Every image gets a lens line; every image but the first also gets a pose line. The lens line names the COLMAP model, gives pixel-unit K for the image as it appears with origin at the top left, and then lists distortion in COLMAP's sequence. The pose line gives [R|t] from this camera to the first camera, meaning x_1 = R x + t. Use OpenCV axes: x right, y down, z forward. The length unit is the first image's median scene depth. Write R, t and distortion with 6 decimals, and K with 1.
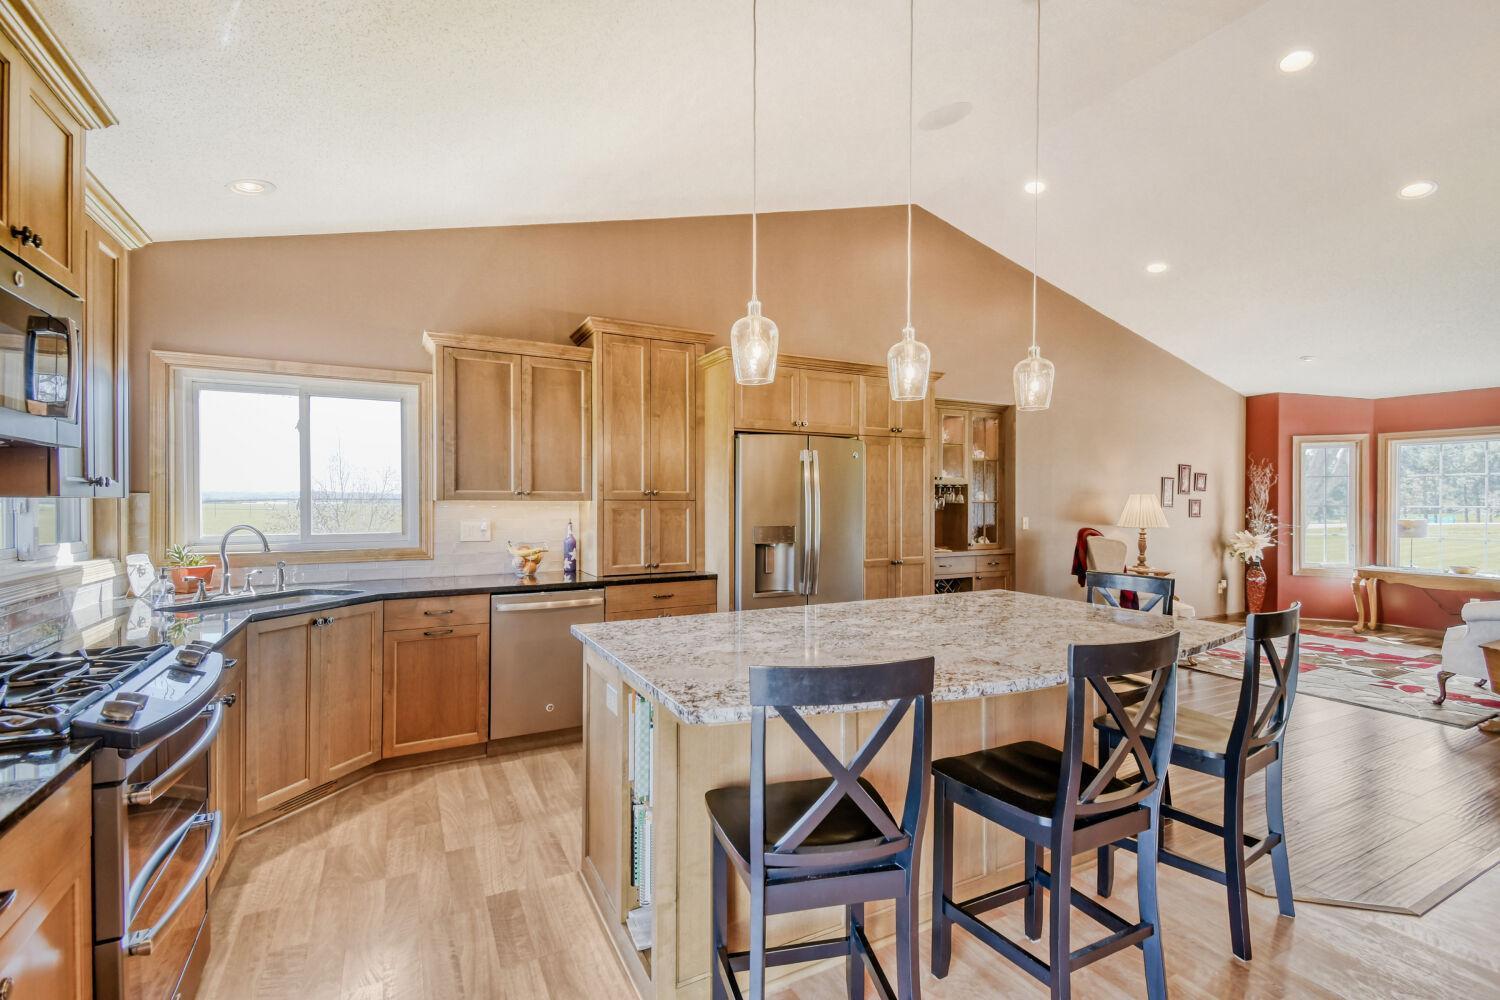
lens RADIAL K [[677.5, 0, 720.5], [0, 677.5, 497.9], [0, 0, 1]] dist [-0.002289, -0.001935]
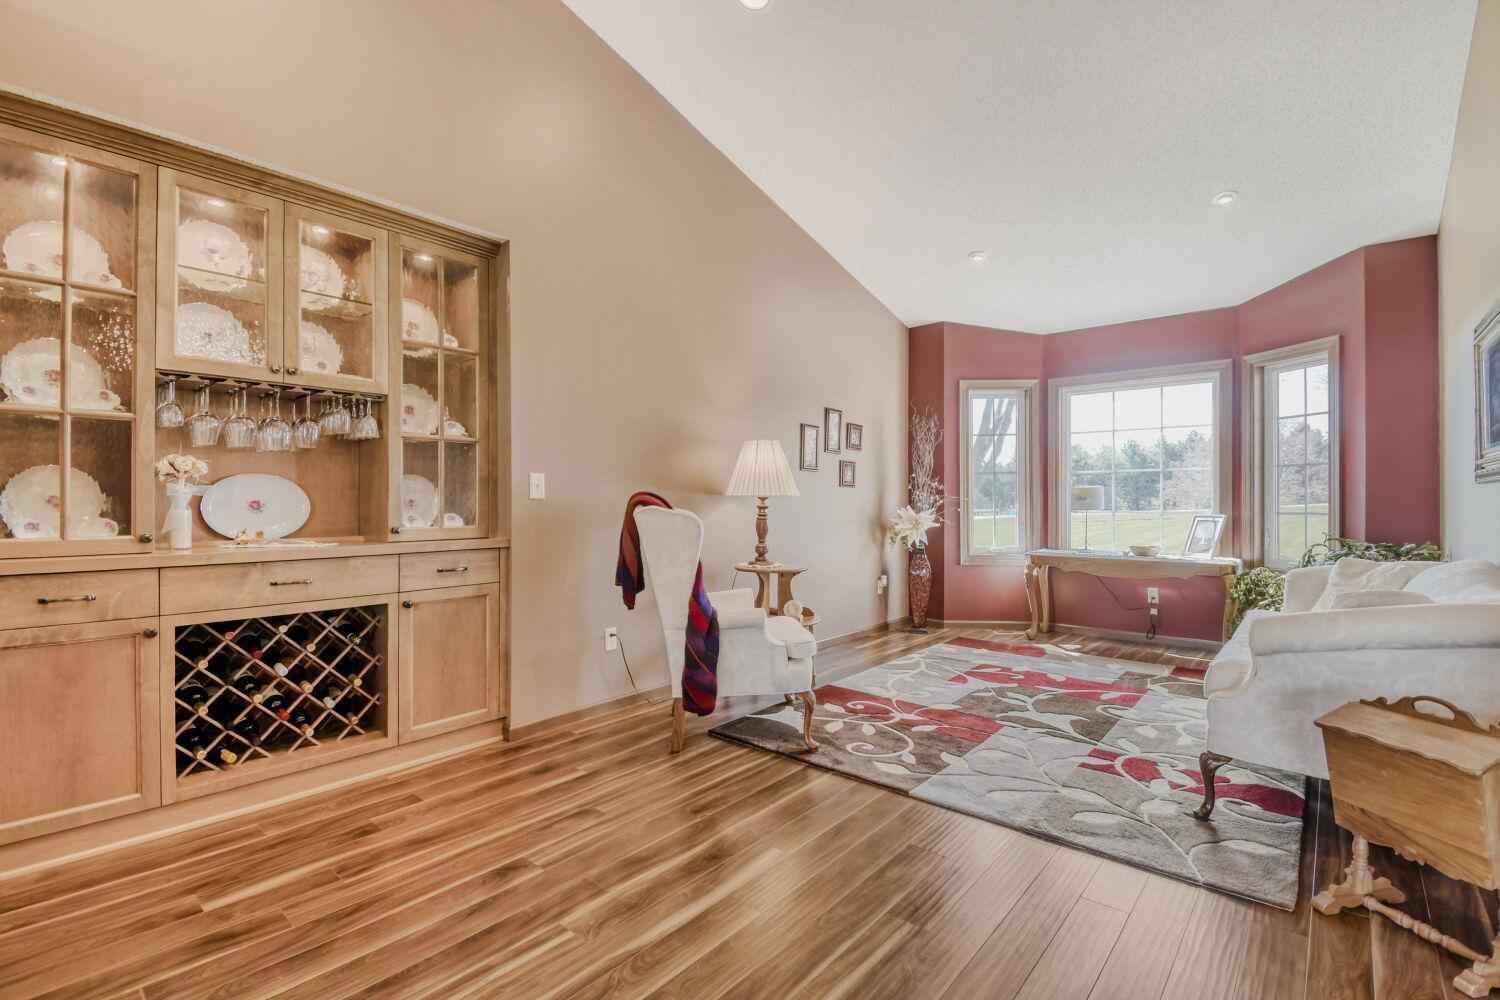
lens RADIAL K [[677.5, 0, 753.2], [0, 677.5, 496.4], [0, 0, 1]] dist [-0.002289, -0.001935]
pose [[0.916369, -0.001672, 0.400332, 0.343191], [0.003117, 0.999991, -0.002959, 0.040883], [-0.400323, 0.003959, 0.916366, 0.412190]]
